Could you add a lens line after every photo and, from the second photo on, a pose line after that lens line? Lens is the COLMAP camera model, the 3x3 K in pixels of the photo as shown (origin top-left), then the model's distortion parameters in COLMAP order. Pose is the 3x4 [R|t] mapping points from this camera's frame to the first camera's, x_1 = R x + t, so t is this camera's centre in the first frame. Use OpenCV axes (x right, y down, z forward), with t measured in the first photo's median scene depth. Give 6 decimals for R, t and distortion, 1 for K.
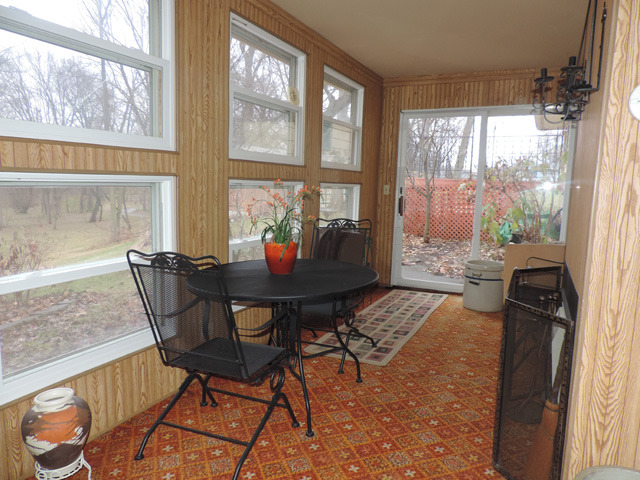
lens RADIAL K [[466.7, 0, 320.6], [0, 466.7, 238.9], [0, 0, 1]] dist [0.002738, 0.004304]
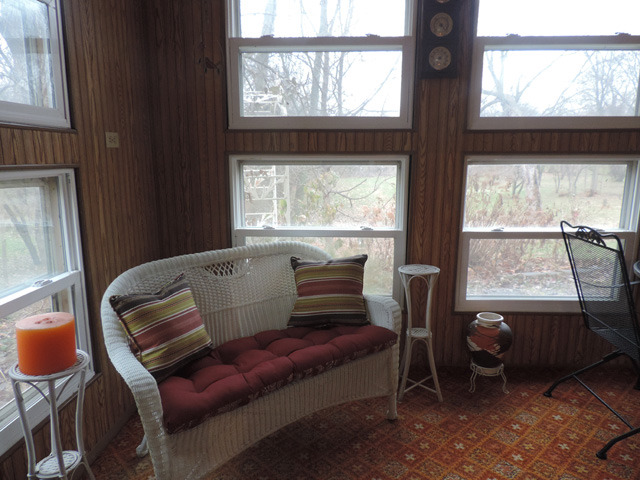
lens RADIAL K [[466.7, 0, 319.6], [0, 466.7, 240.0], [0, 0, 1]] dist [0.002738, 0.004304]
pose [[0.397193, 0.167191, -0.902377, 0.414909], [-0.102071, 0.985213, 0.137611, -0.028587], [0.912041, 0.037449, 0.408385, -0.036565]]
